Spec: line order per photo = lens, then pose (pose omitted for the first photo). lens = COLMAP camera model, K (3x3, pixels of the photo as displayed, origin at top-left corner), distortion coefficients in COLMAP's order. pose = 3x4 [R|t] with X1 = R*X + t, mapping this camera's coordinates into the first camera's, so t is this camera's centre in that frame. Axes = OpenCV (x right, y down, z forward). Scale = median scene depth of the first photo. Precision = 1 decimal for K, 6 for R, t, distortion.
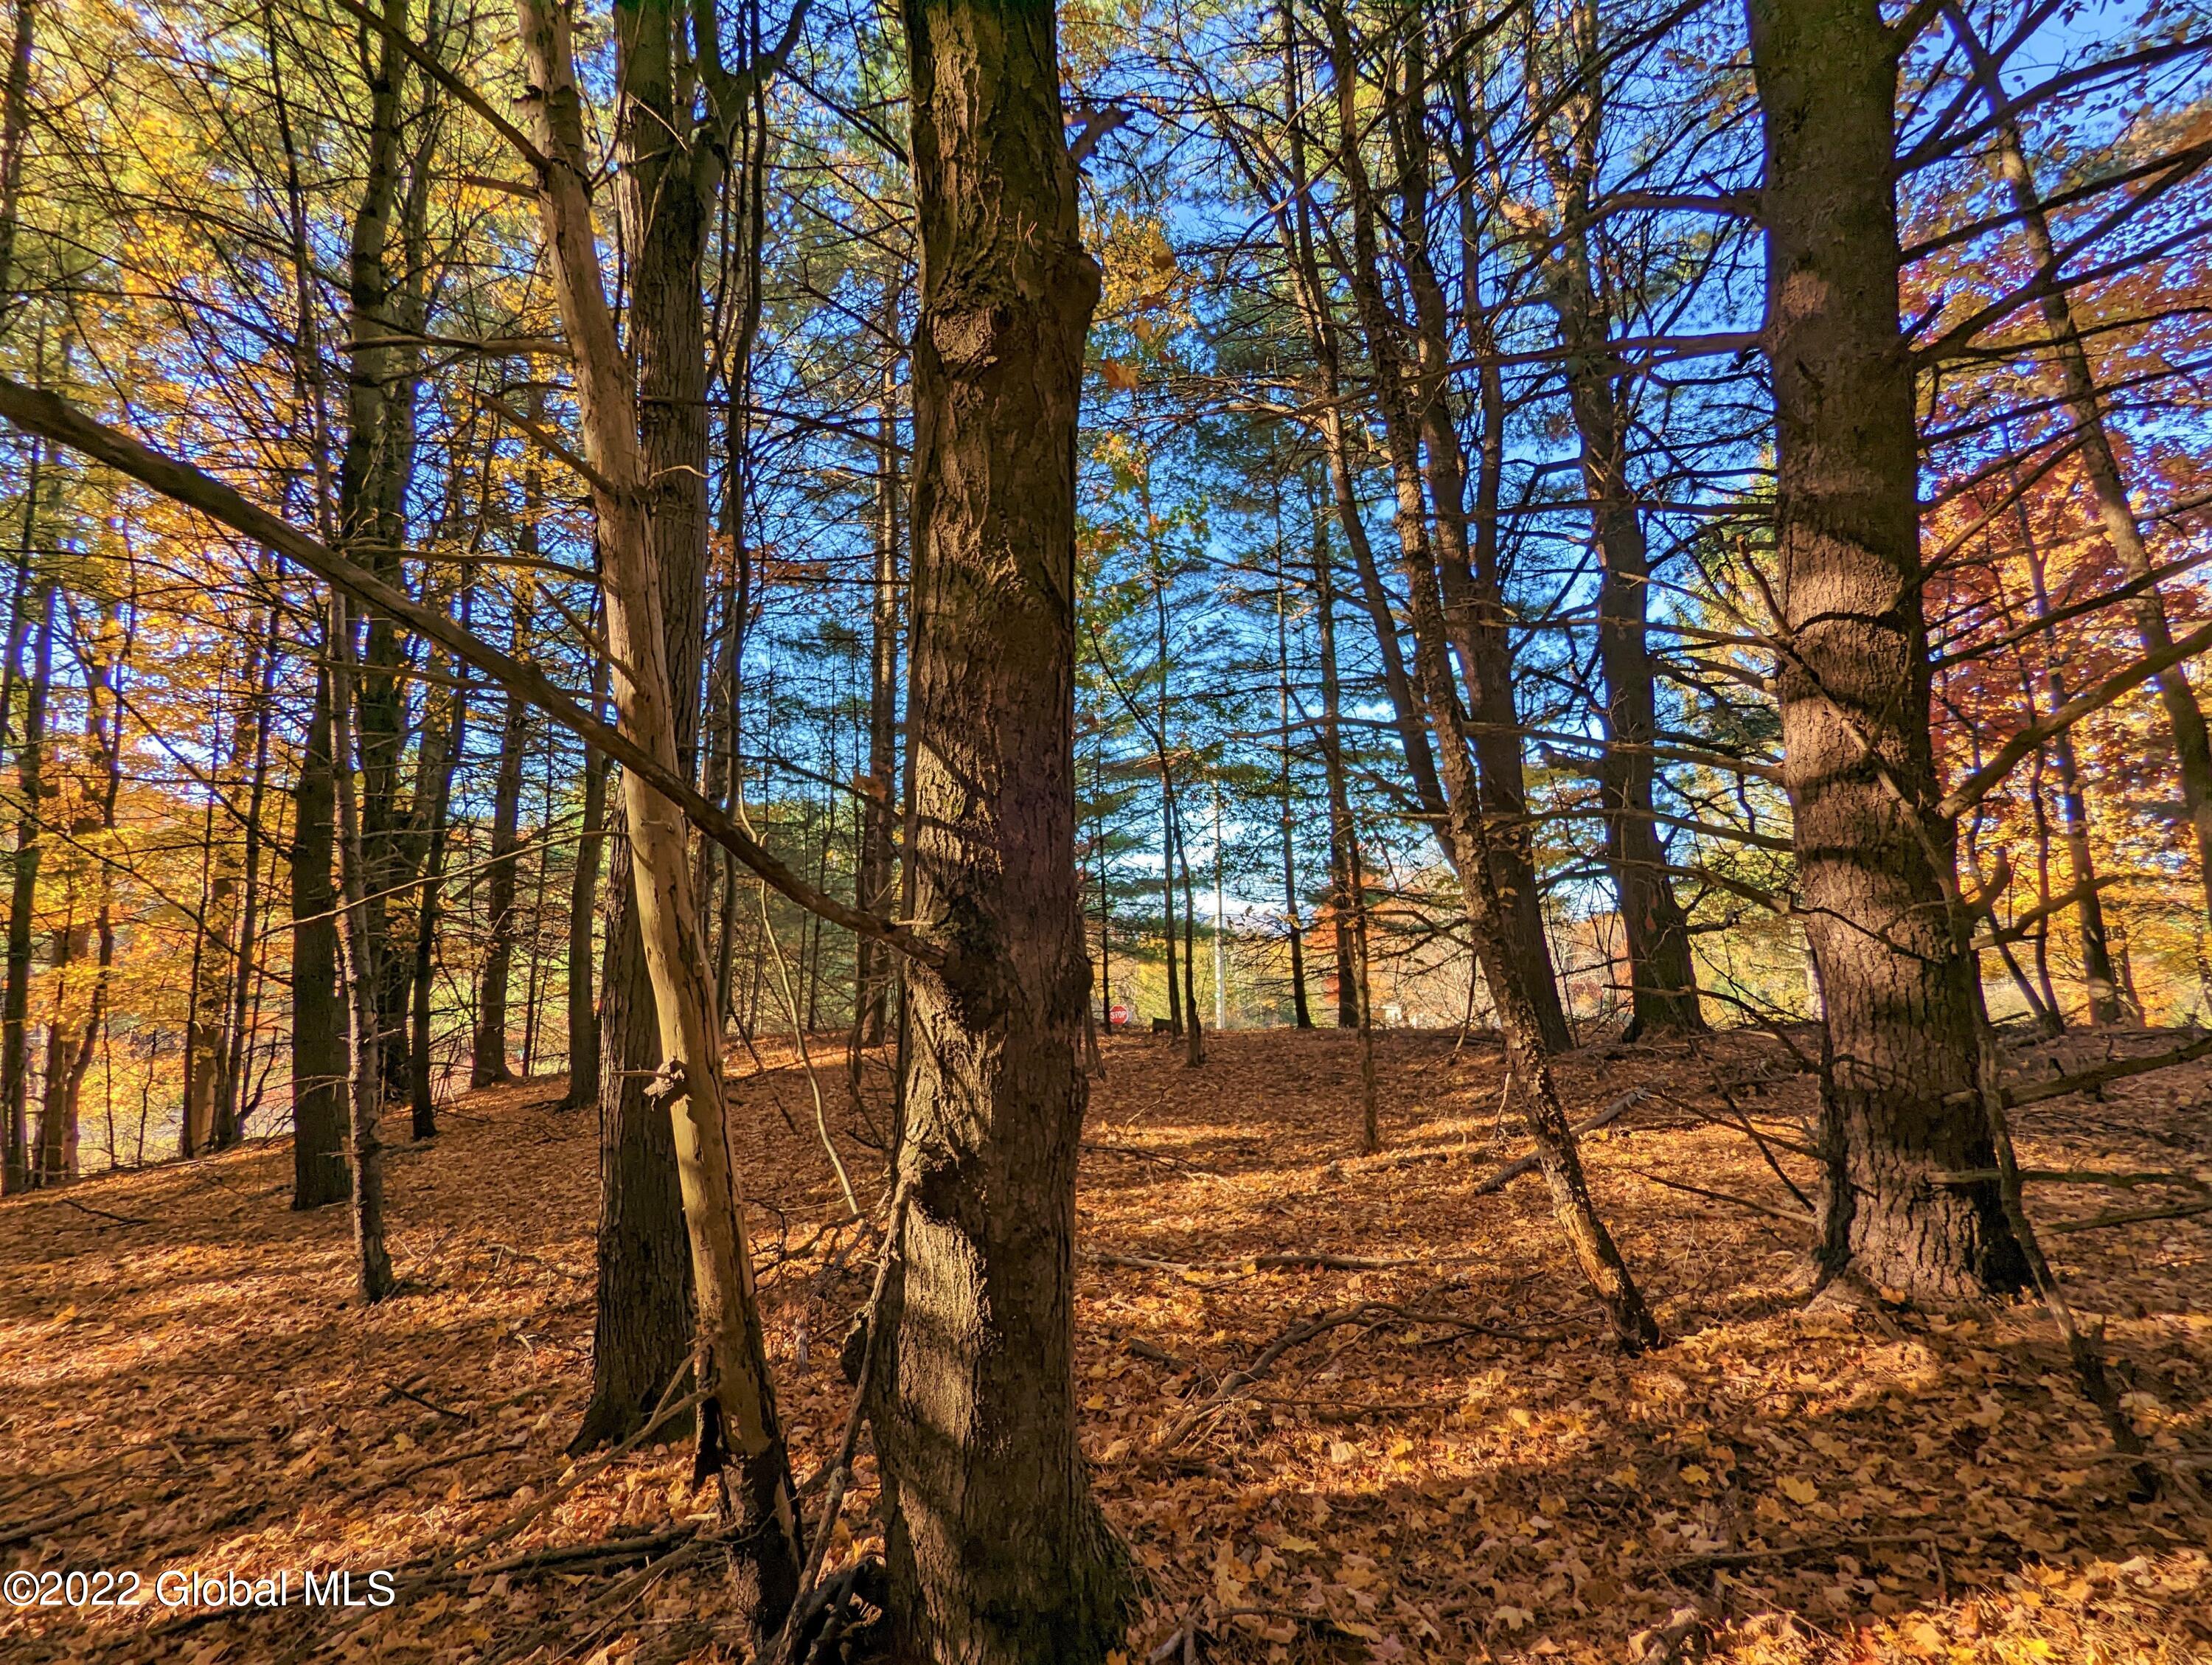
lens RADIAL K [[1047.4, 0, 1045.7], [0, 1047.4, 834.8], [0, 0, 1]] dist [0.019210, 0.000065]
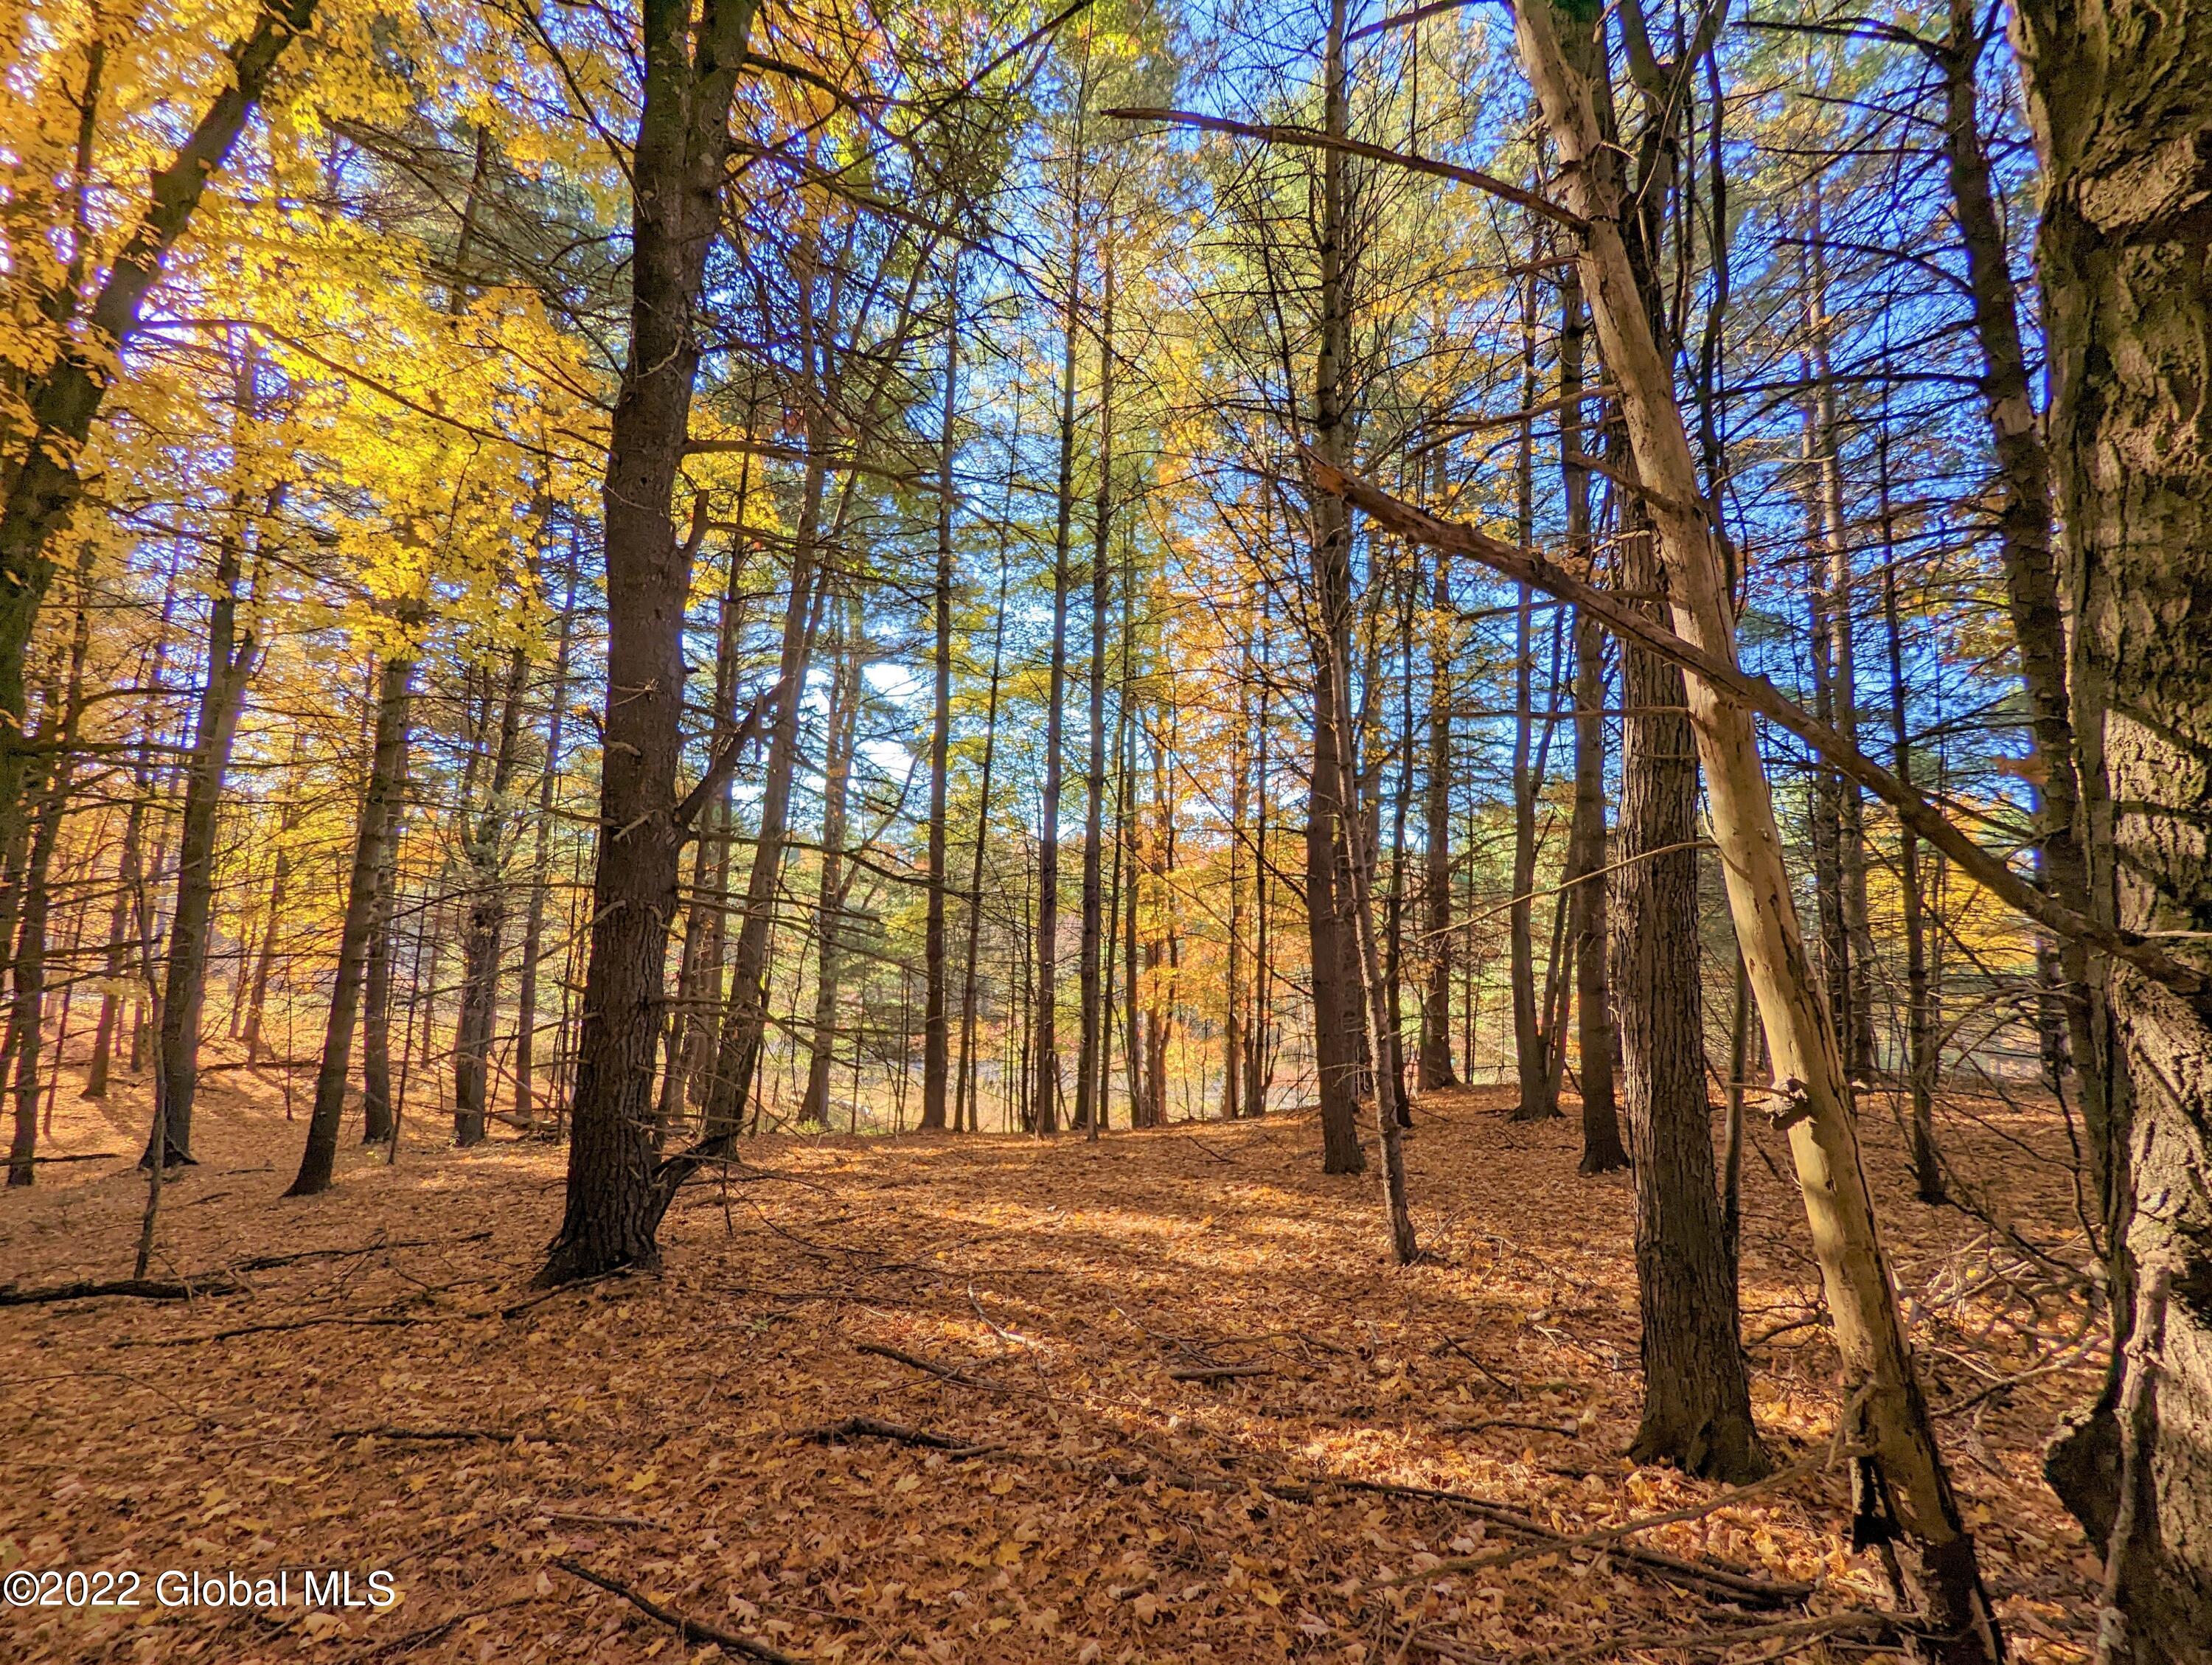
lens RADIAL K [[1026.3, 0, 1106.0], [0, 1026.3, 832.5], [0, 0, 1]] dist [-0.002305, 0.010075]
pose [[0.726405, -0.063290, -0.684347, -0.094555], [0.045932, 0.997995, -0.043541, 0.002756], [0.685731, 0.000195, 0.727855, -0.063783]]
